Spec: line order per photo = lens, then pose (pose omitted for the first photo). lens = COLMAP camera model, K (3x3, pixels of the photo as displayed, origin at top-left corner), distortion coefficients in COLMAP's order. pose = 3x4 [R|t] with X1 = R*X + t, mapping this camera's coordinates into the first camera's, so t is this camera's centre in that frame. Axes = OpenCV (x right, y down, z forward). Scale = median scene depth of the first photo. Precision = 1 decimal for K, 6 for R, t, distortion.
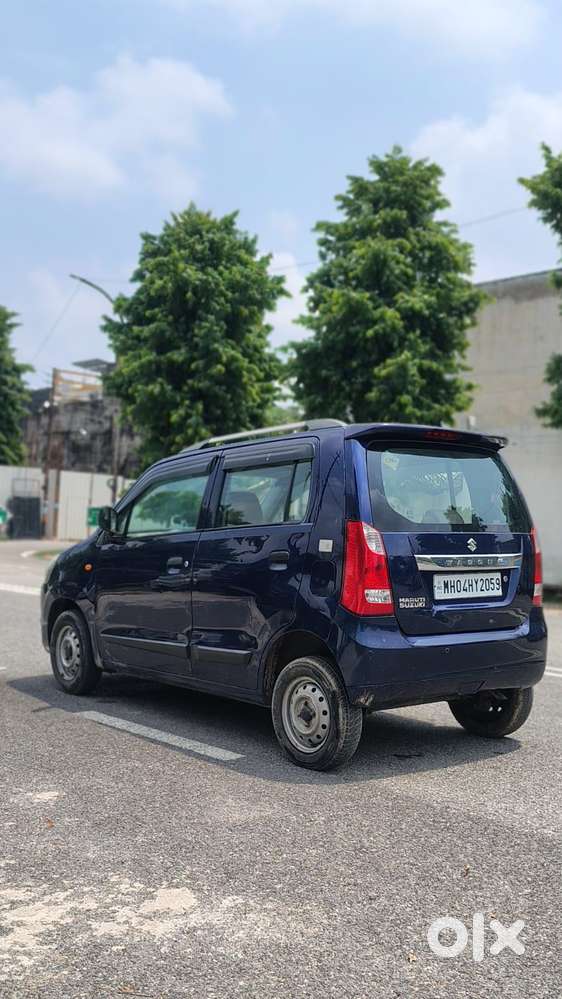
lens RADIAL K [[1021.3, 0, 281.0], [0, 1021.3, 499.5], [0, 0, 1]] dist [0.008111, 0.009575]
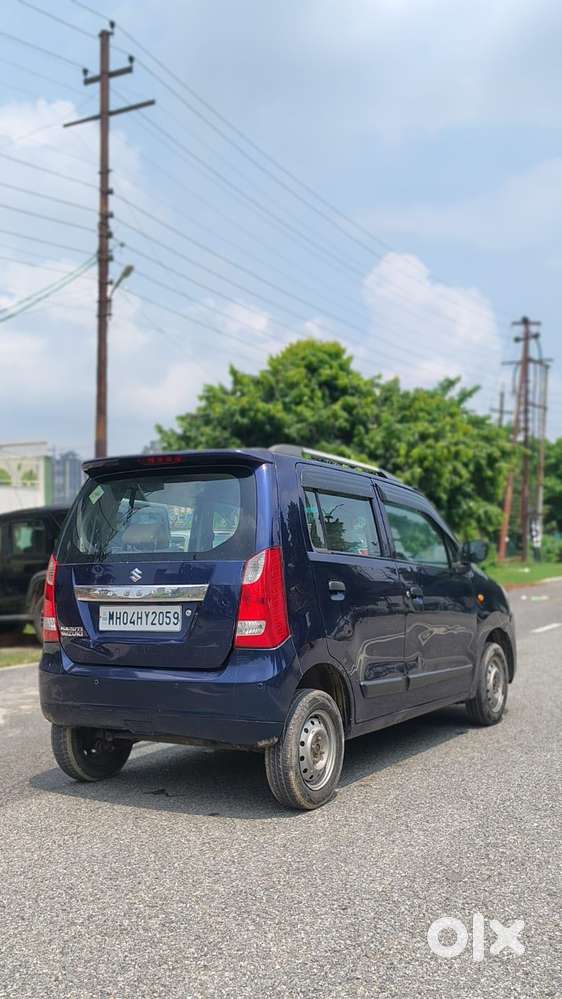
lens RADIAL K [[1022.2, 0, 283.7], [0, 1022.2, 500.3], [0, 0, 1]] dist [0.005031, 0.001774]
pose [[0.353721, -0.085205, -0.931462, 1.131041], [0.040008, 0.996309, -0.075944, 0.053151], [0.934495, -0.010403, 0.355825, 0.796200]]
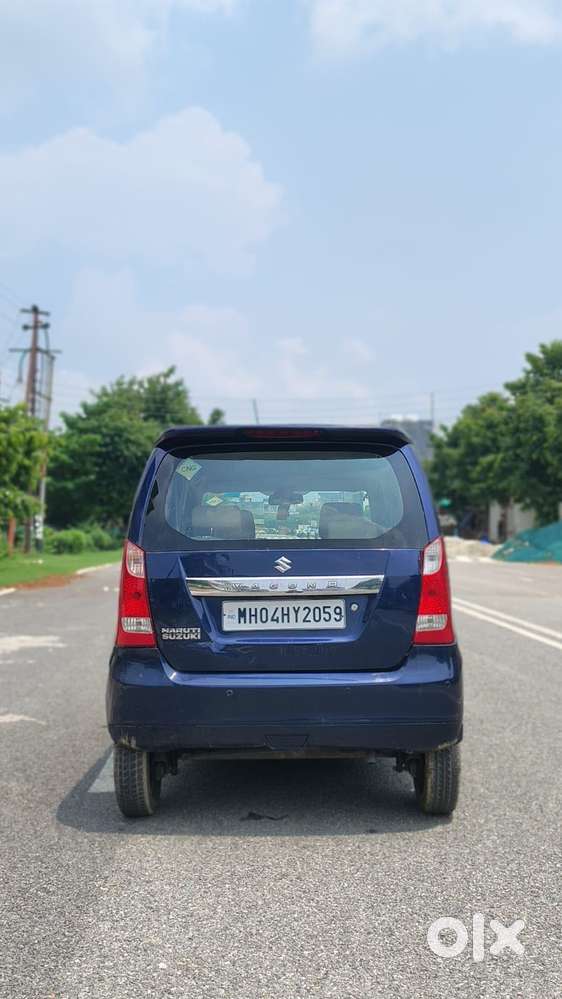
lens RADIAL K [[1021.3, 0, 281.0], [0, 1021.3, 499.5], [0, 0, 1]] dist [0.008111, 0.009575]
pose [[0.780539, -0.058473, -0.622366, 0.697007], [0.036919, 0.998190, -0.047480, 0.031582], [0.624016, 0.014083, 0.781285, 0.368031]]
